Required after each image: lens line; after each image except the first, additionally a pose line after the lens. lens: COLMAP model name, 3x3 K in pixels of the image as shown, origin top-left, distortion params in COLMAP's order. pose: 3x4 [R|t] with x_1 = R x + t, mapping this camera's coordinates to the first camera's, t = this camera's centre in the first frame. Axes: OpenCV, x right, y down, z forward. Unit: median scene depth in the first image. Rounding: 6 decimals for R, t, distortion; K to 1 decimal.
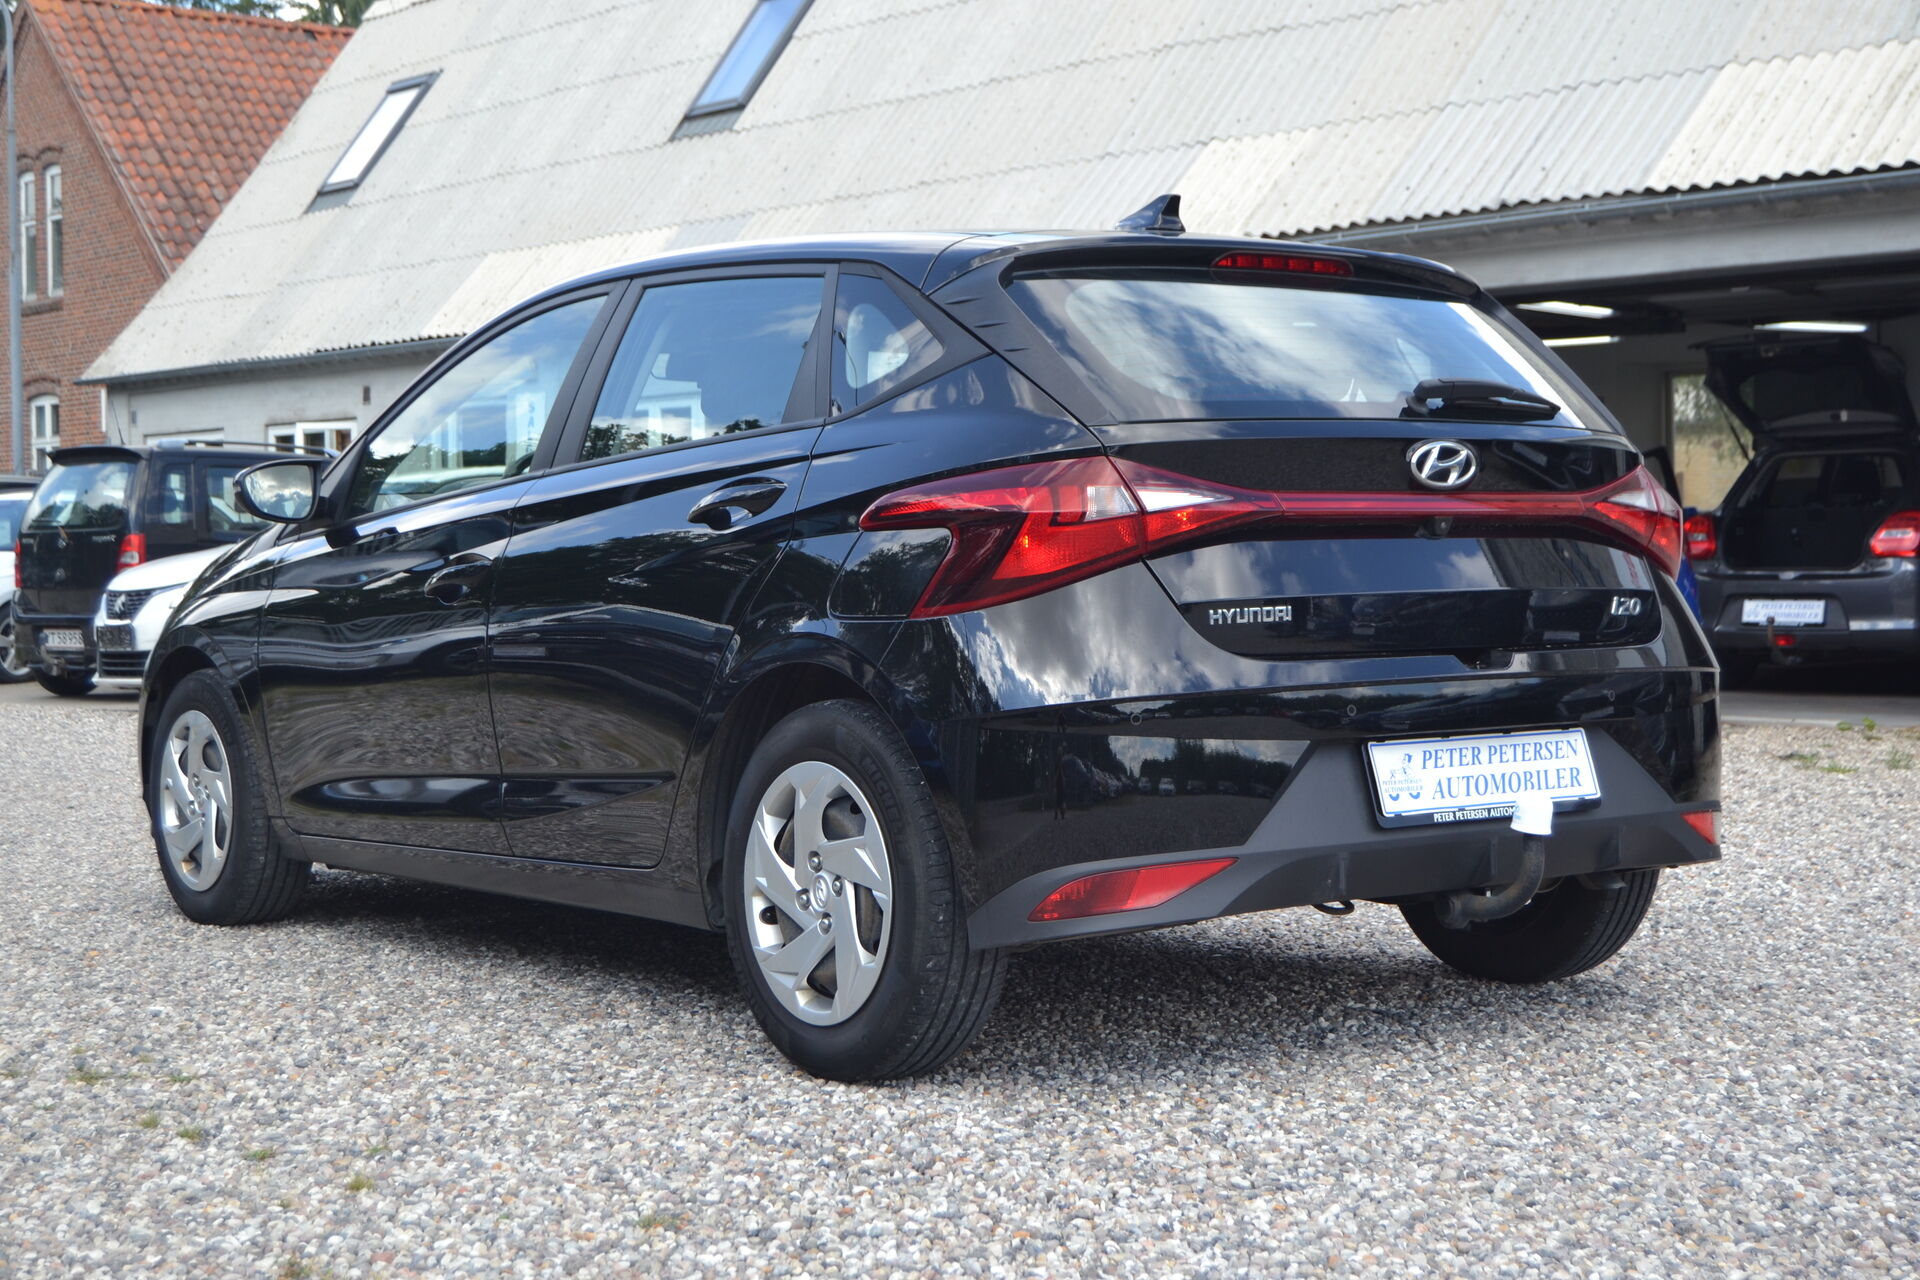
lens RADIAL K [[2804.0, 0, 960.0], [0, 2804.0, 640.0], [0, 0, 1]] dist [-0.002483, 0.016282]
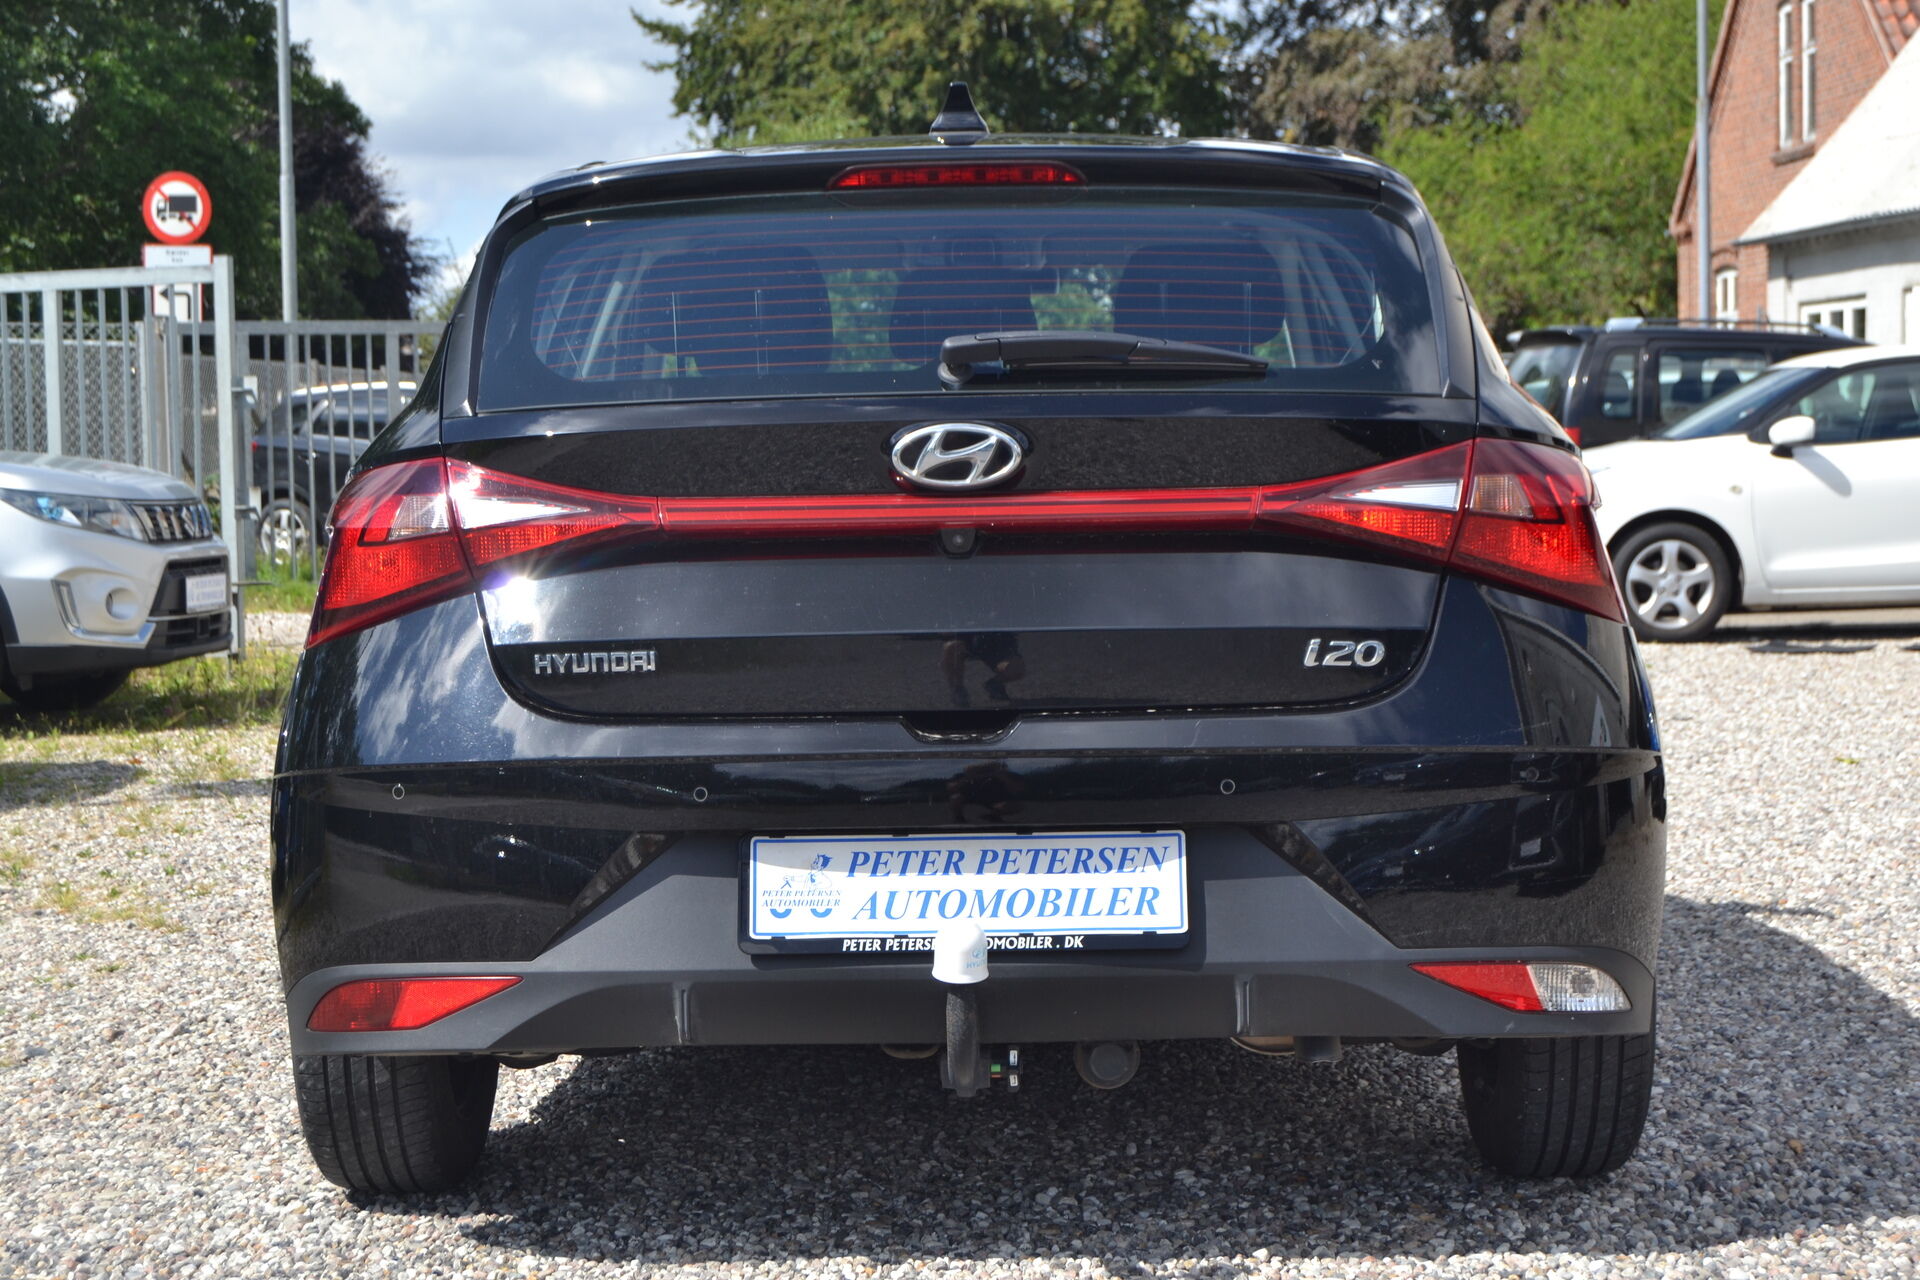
lens RADIAL K [[3190.4, 0, 960.0], [0, 3190.4, 640.0], [0, 0, 1]] dist [-0.021781, 0.011855]
pose [[0.784877, 0.033120, -0.618766, 0.683887], [-0.008516, 0.999053, 0.042674, -0.050285], [0.619594, -0.028224, 0.784415, 0.357891]]
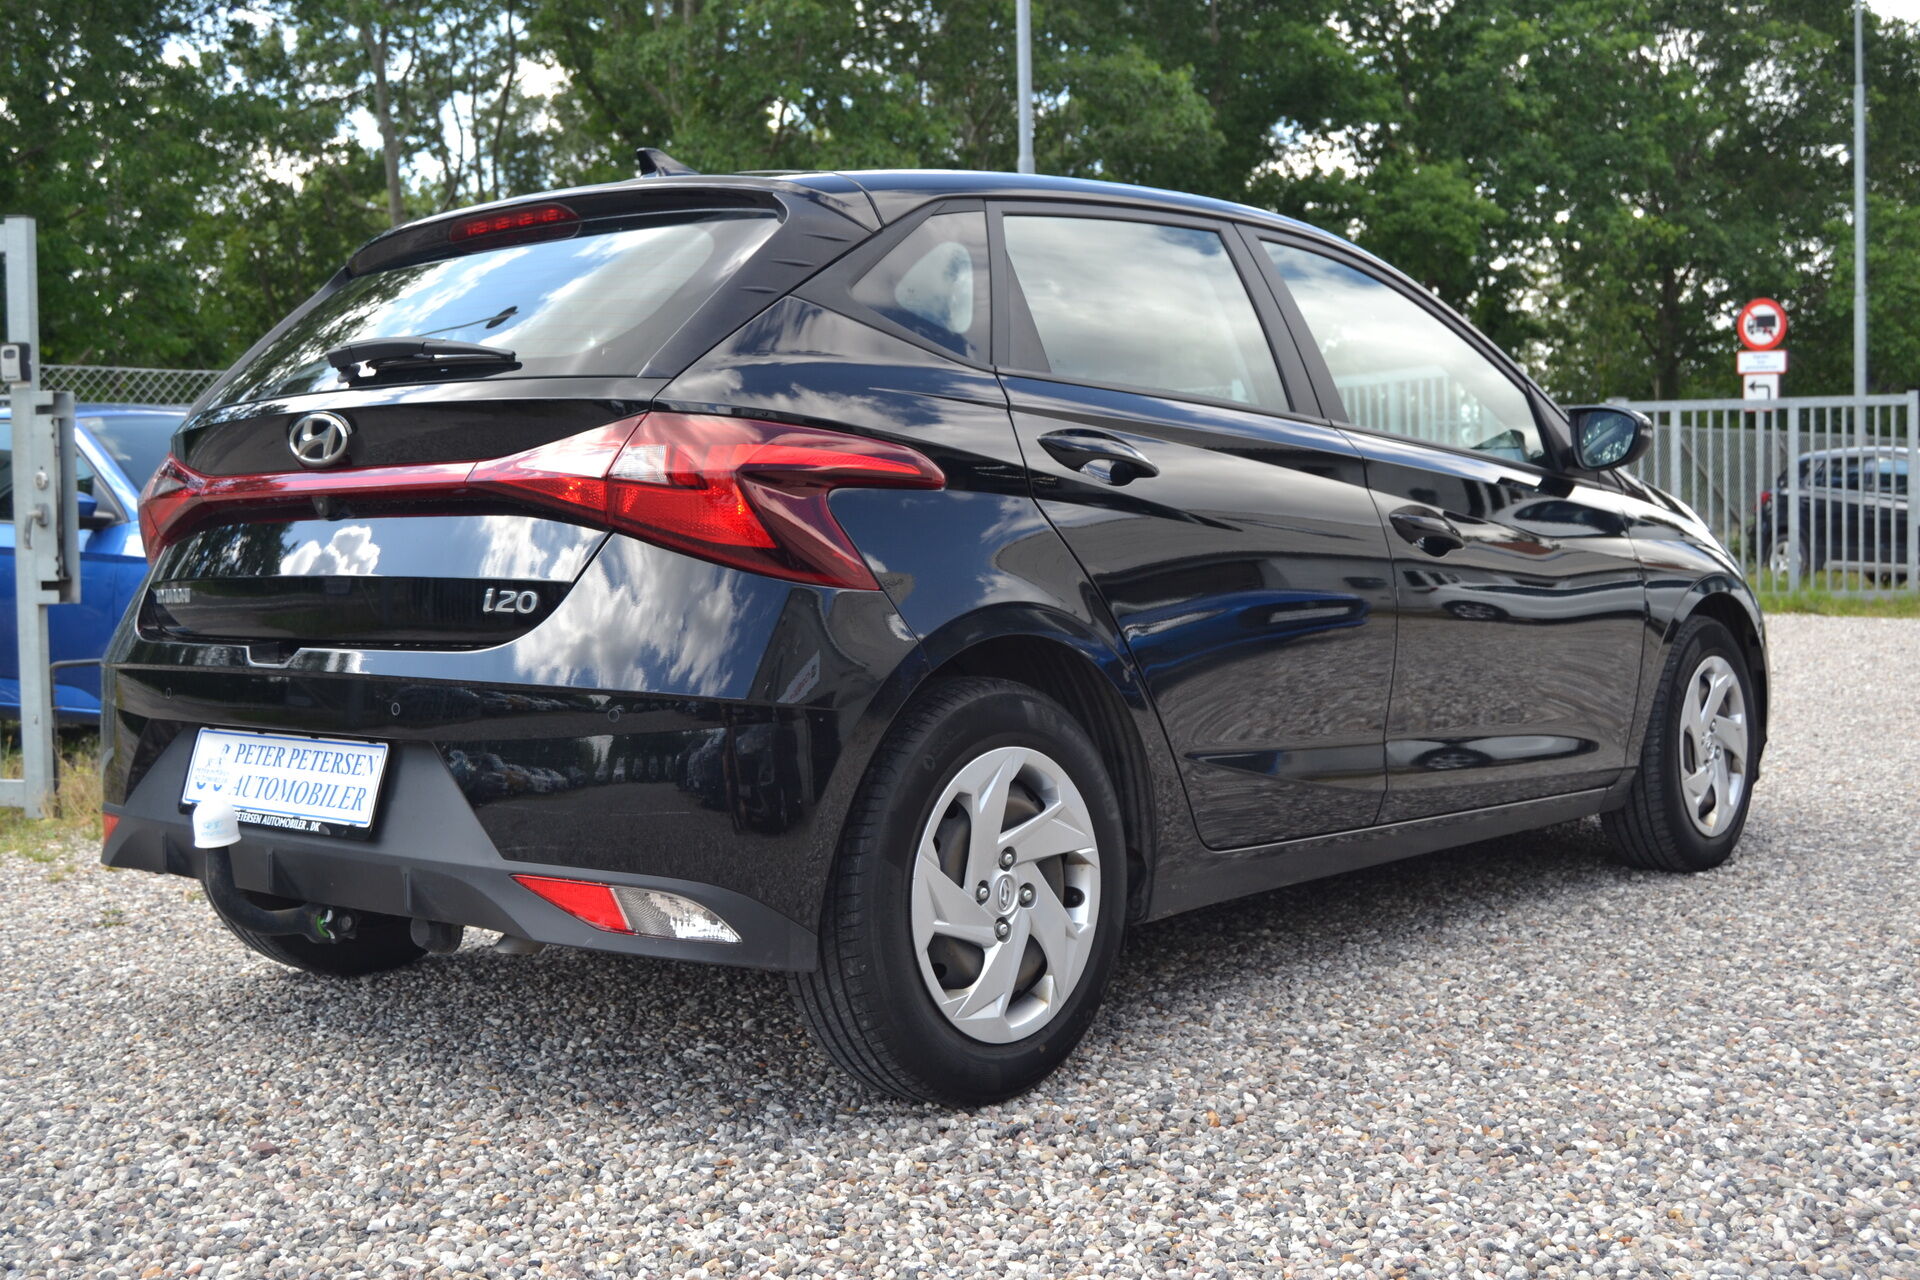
lens RADIAL K [[2173.1, 0, 960.0], [0, 2173.1, 640.0], [0, 0, 1]] dist [-0.083666, 0.001487]
pose [[0.170555, 0.049773, -0.984090, 0.912010], [-0.008853, 0.998761, 0.048980, -0.033815], [0.985308, 0.000358, 0.170785, 1.090823]]
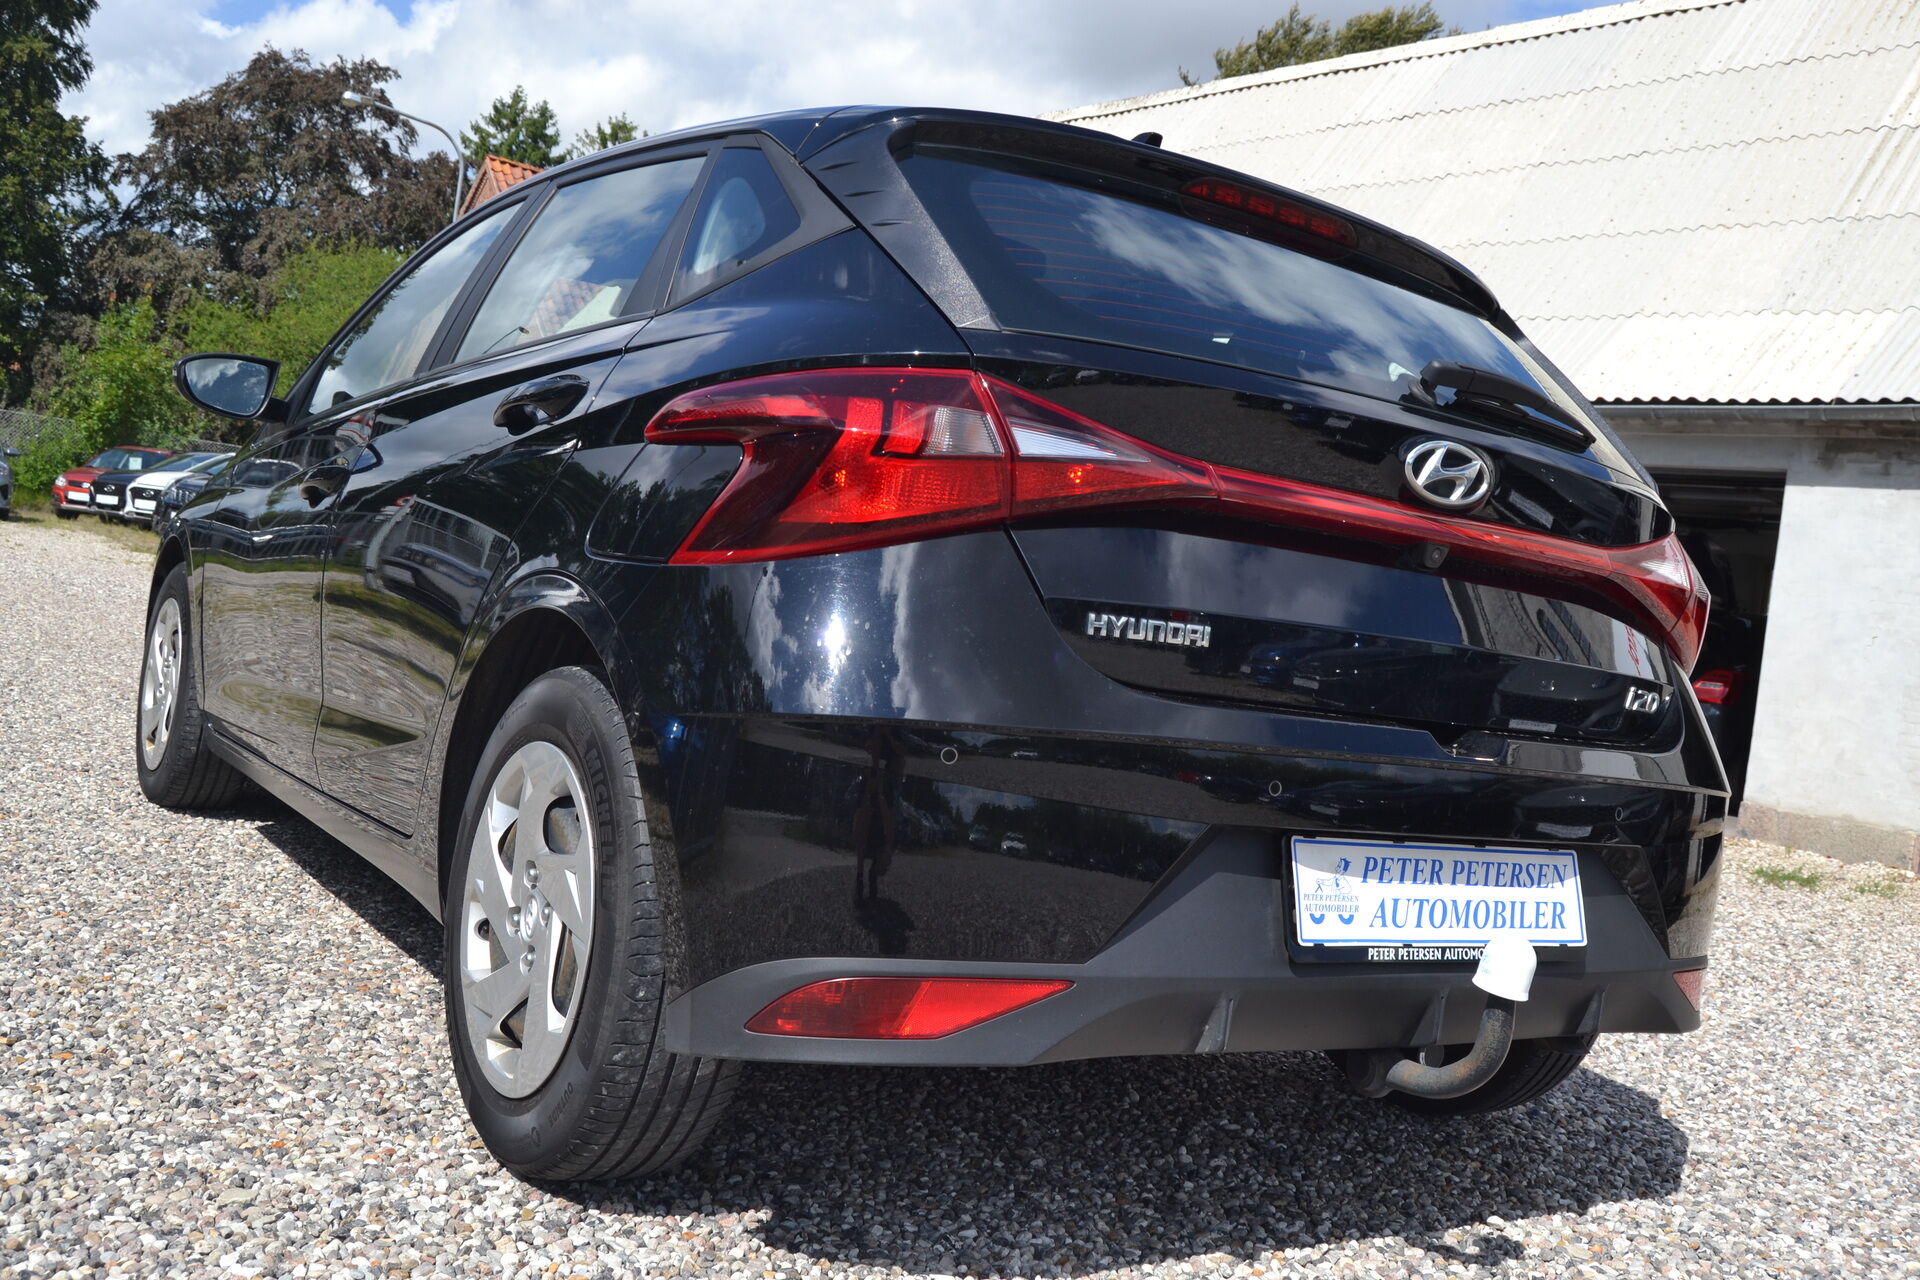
lens RADIAL K [[1735.7, 0, 960.0], [0, 1735.7, 640.0], [0, 0, 1]] dist [-0.057960, 0.007461]
pose [[0.987554, 0.148028, -0.053144, 0.076384], [-0.148728, 0.988833, -0.009459, 0.004310], [0.051150, 0.017245, 0.998542, 0.541211]]
